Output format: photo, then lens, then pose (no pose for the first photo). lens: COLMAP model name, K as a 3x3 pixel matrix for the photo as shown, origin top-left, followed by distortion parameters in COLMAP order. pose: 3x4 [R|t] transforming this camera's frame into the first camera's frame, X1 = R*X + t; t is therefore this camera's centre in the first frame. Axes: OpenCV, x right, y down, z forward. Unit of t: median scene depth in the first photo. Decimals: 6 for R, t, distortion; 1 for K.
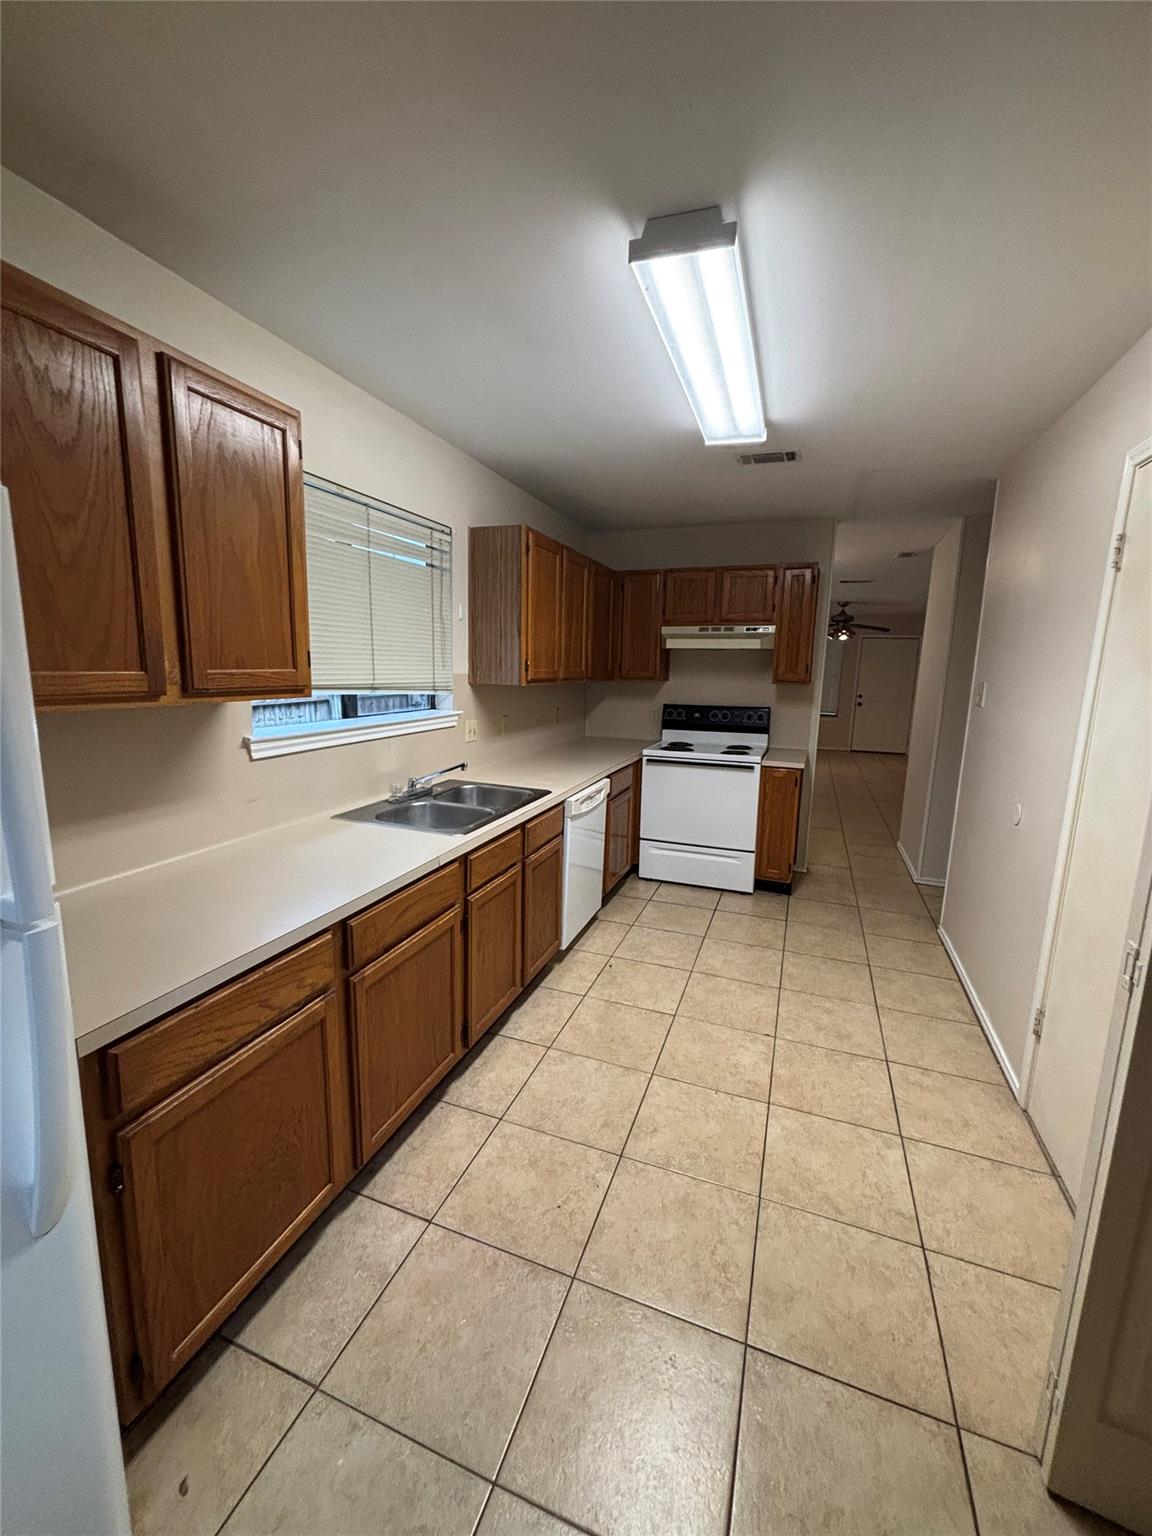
lens RADIAL K [[621.5, 0, 573.0], [0, 621.5, 769.2], [0, 0, 1]] dist [0.011890, 0.000311]
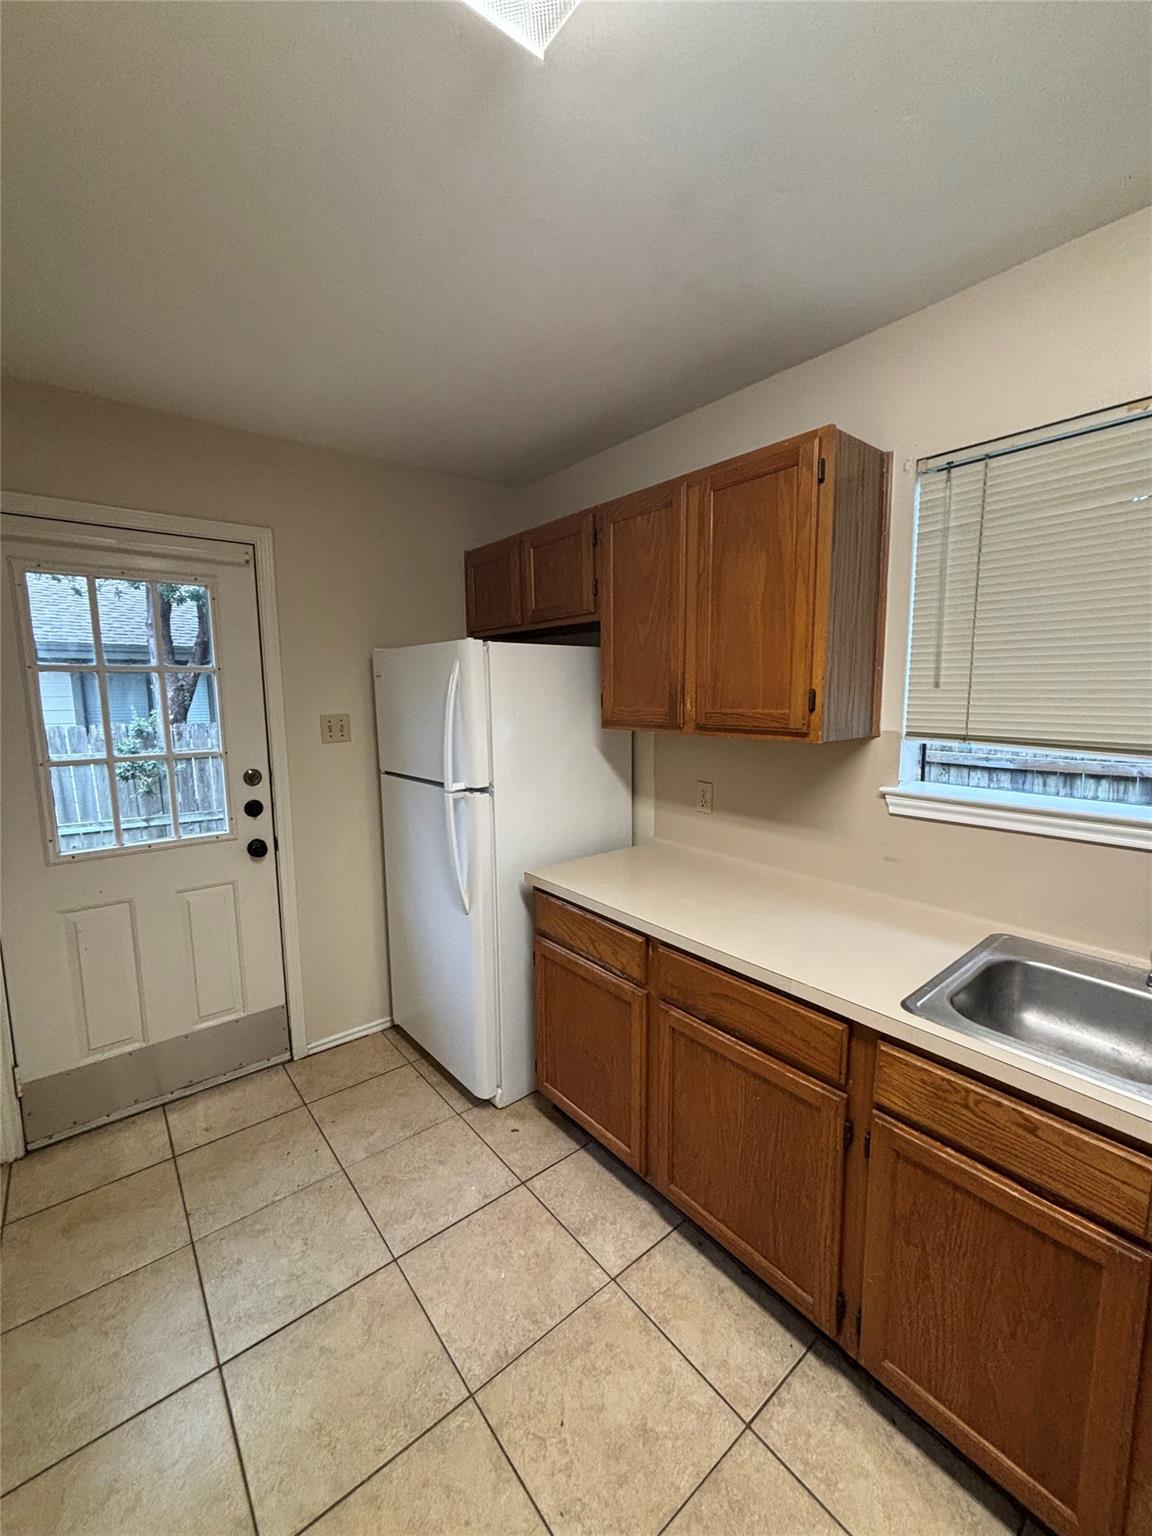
lens RADIAL K [[615.0, 0, 576.0], [0, 615.0, 766.4], [0, 0, 1]] dist [0.011861, 0.000025]
pose [[-0.496055, 0.088573, -0.863762, 0.229195], [-0.152796, 0.970355, 0.187253, -0.087791], [0.854741, 0.224868, -0.467816, 0.504892]]
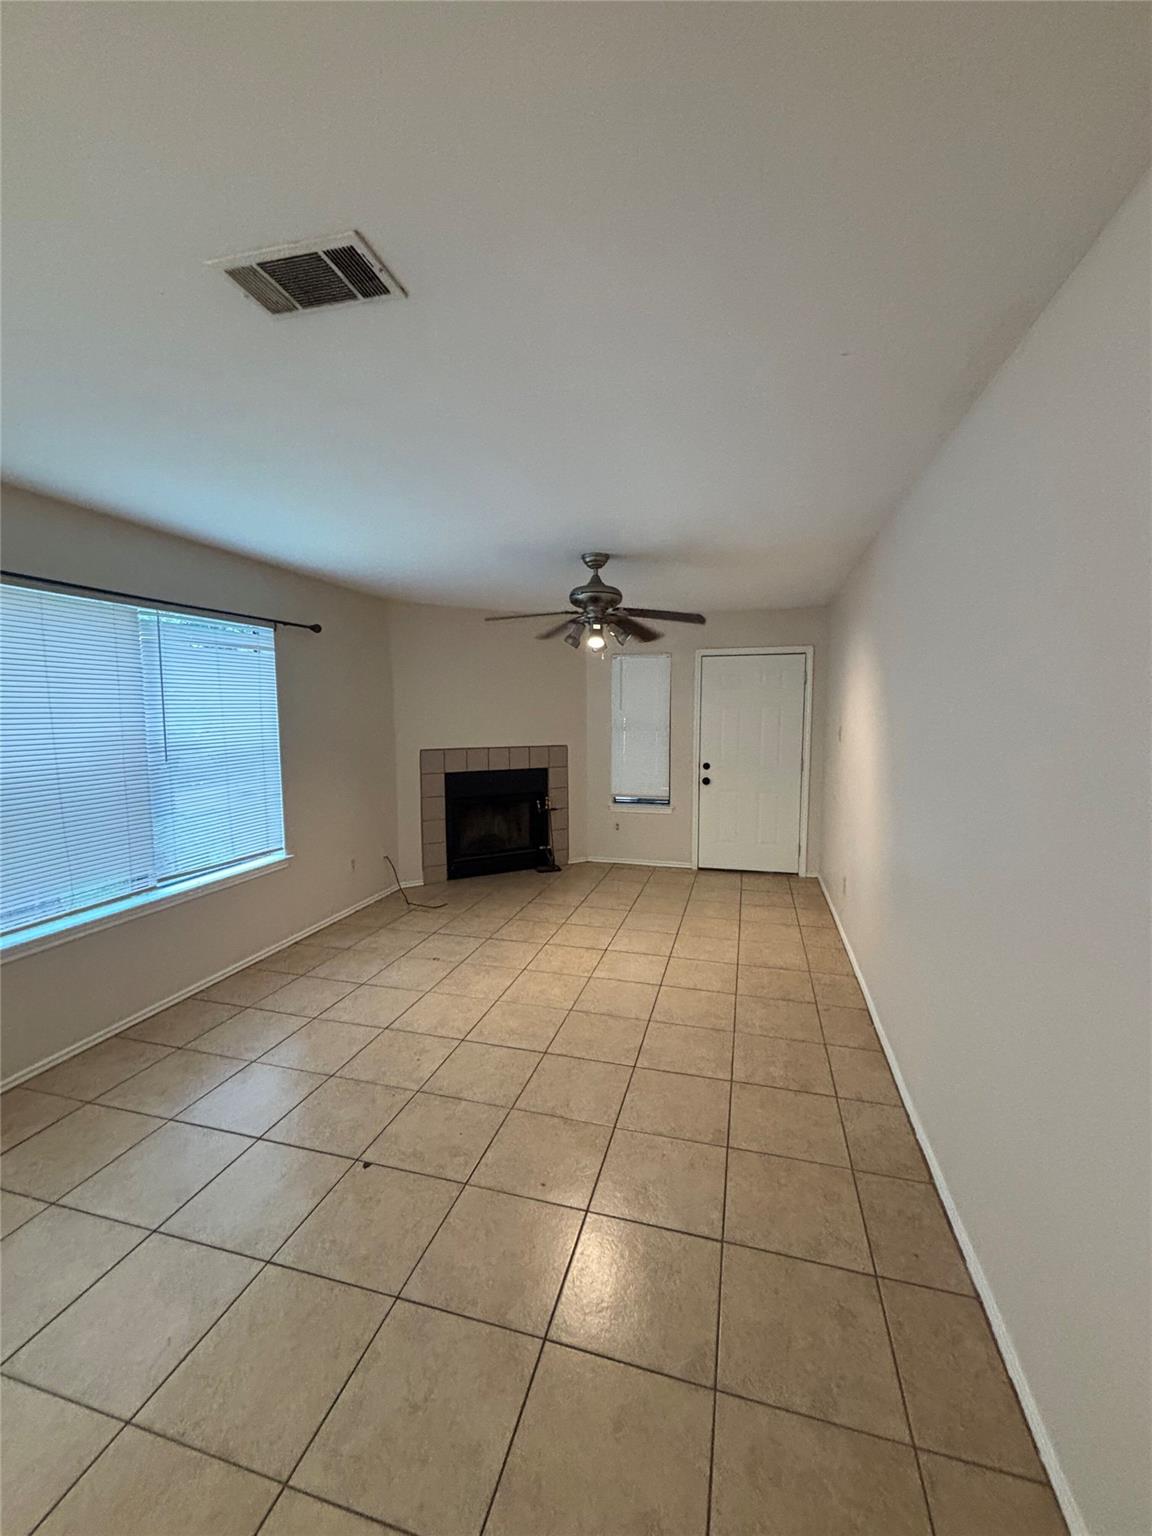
lens RADIAL K [[621.5, 0, 573.0], [0, 621.5, 769.2], [0, 0, 1]] dist [0.011890, 0.000311]
pose [[0.995853, -0.030724, 0.085630, 0.885360], [0.036318, 0.997253, -0.064561, -0.242670], [-0.083411, 0.067404, 0.994233, 1.414728]]
